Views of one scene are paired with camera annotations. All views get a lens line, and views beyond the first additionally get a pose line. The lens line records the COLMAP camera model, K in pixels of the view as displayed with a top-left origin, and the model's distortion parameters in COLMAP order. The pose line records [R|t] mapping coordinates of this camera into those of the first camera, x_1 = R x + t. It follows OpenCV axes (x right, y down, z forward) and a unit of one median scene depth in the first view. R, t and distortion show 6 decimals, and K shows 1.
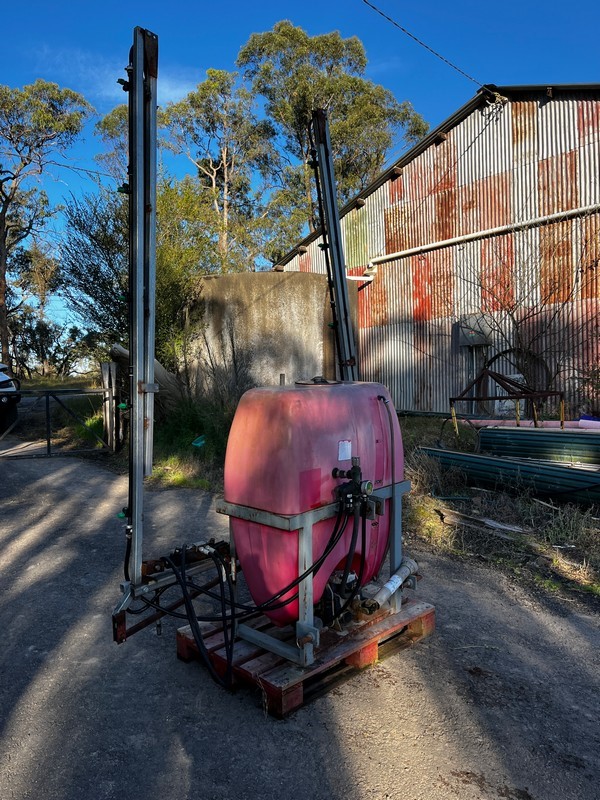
lens RADIAL K [[609.1, 0, 305.8], [0, 609.1, 403.9], [0, 0, 1]] dist [0.072623, -0.092754]
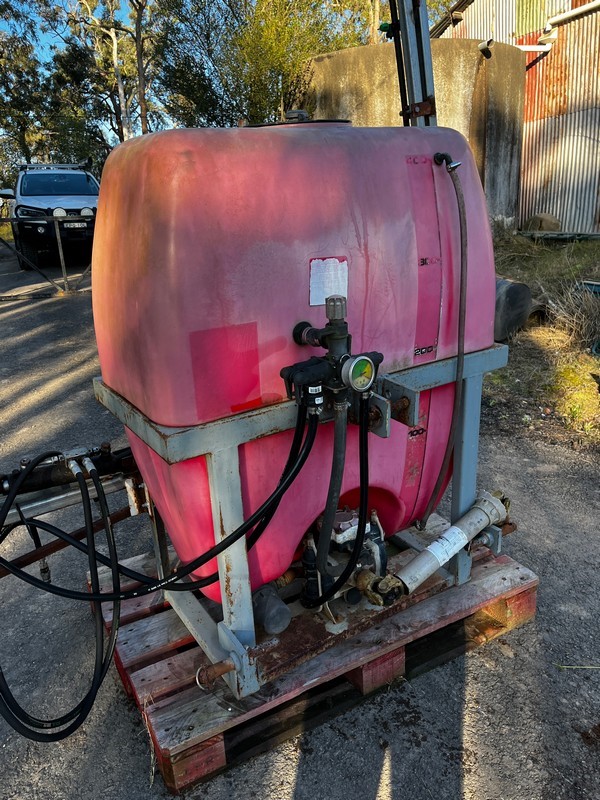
lens RADIAL K [[609.1, 0, 297.1], [0, 609.1, 407.0], [0, 0, 1]] dist [0.072623, -0.092754]
pose [[0.963487, 0.057738, -0.261456, 0.153499], [0.013973, 0.964301, 0.264440, 0.044242], [0.267390, -0.258438, 0.928285, 0.532625]]
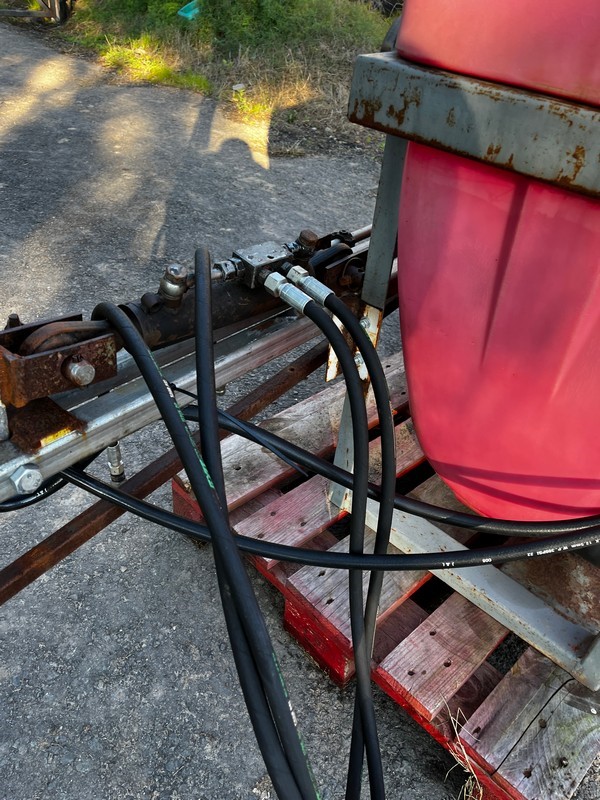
lens RADIAL K [[609.1, 0, 300.0], [0, 609.1, 405.8], [0, 0, 1]] dist [0.072623, -0.092754]
pose [[0.995061, 0.088909, 0.044148, -0.158243], [-0.098670, 0.837183, 0.537949, 0.141864], [0.010869, -0.539648, 0.841821, 0.736186]]
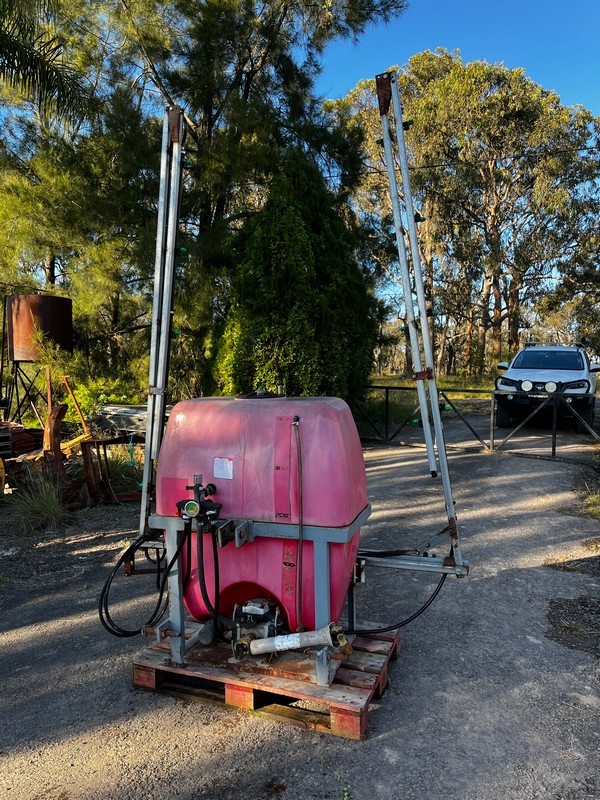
lens RADIAL K [[609.1, 0, 301.6], [0, 609.1, 396.9], [0, 0, 1]] dist [0.072623, -0.092754]
pose [[0.390640, 0.064250, -0.918299, 0.934185], [-0.068101, 0.996845, 0.040775, -0.078711], [0.918021, 0.046609, 0.393783, 0.689610]]
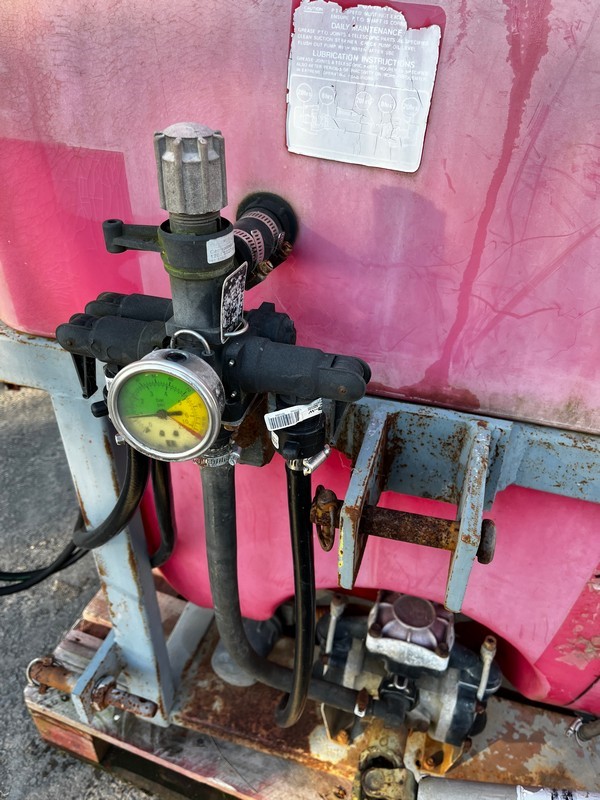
lens RADIAL K [[609.1, 0, 305.9], [0, 609.1, 397.8], [0, 0, 1]] dist [0.072623, -0.092754]
pose [[0.418502, 0.535225, -0.733751, 0.187440], [-0.112403, 0.832216, 0.542938, 0.056638], [0.901234, -0.144744, 0.408445, 0.871694]]
